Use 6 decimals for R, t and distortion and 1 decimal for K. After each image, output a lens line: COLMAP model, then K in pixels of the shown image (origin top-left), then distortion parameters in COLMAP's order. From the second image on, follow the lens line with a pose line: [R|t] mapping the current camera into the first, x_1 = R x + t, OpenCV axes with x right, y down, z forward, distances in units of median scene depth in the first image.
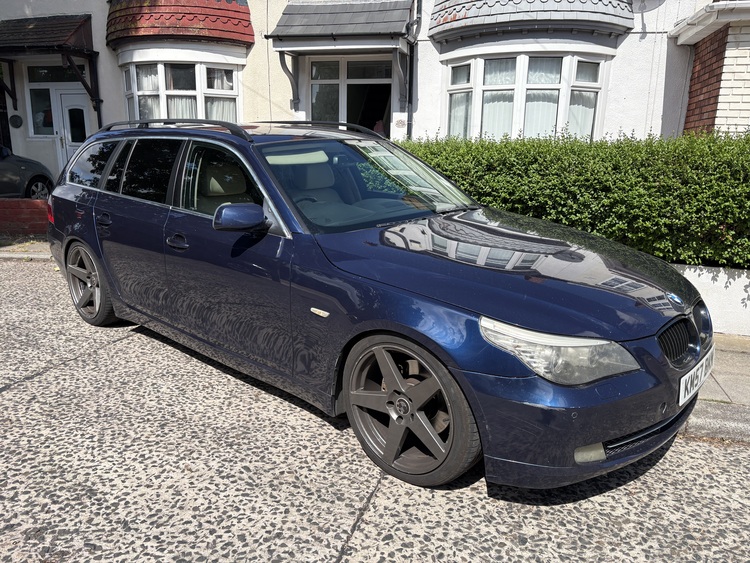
lens RADIAL K [[581.9, 0, 363.5], [0, 581.9, 283.8], [0, 0, 1]] dist [0.024255, -0.006083]
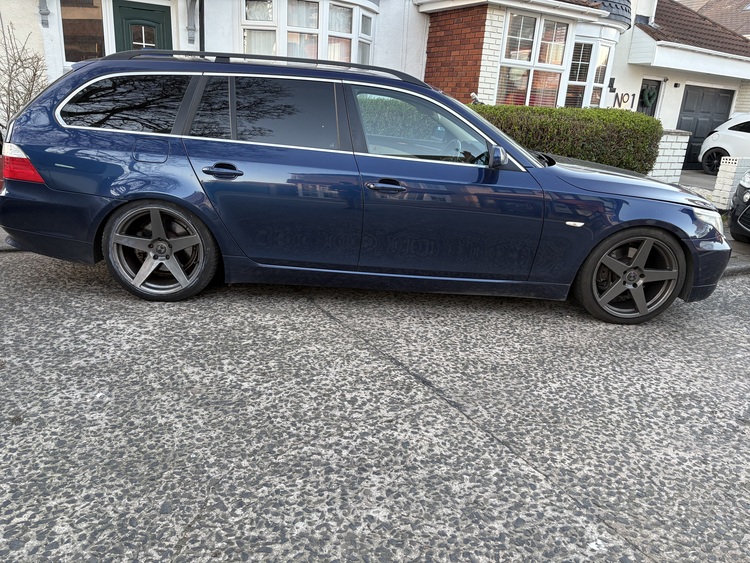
lens RADIAL K [[581.9, 0, 363.5], [0, 581.9, 283.8], [0, 0, 1]] dist [0.024255, -0.006083]
pose [[0.703917, -0.190147, 0.684358, -1.323282], [0.114512, 0.981277, 0.154860, -0.114896], [-0.700991, -0.030642, 0.712512, 0.452114]]
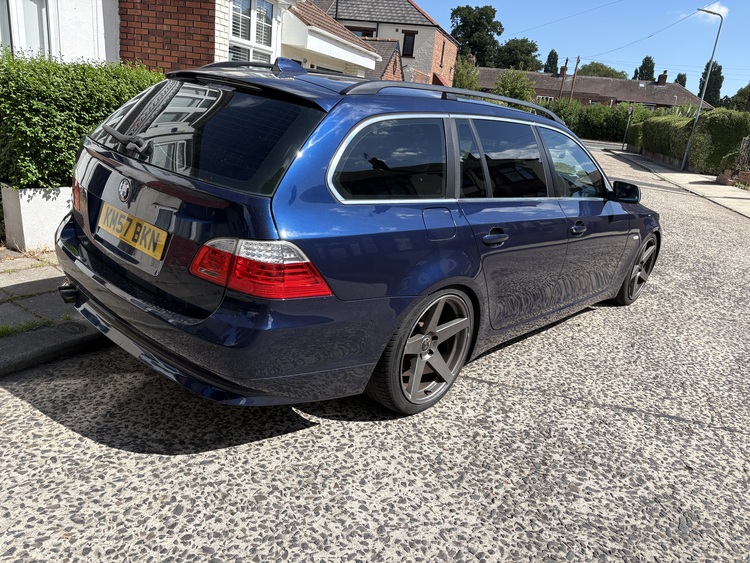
lens RADIAL K [[588.6, 0, 375.0], [0, 588.6, 281.5], [0, 0, 1]] dist [0.009859, 0.002322]
pose [[-0.011137, -0.317165, 0.948305, -1.531605], [0.118853, 0.941221, 0.316192, -0.410822], [-0.992849, 0.116230, 0.027213, 1.497453]]
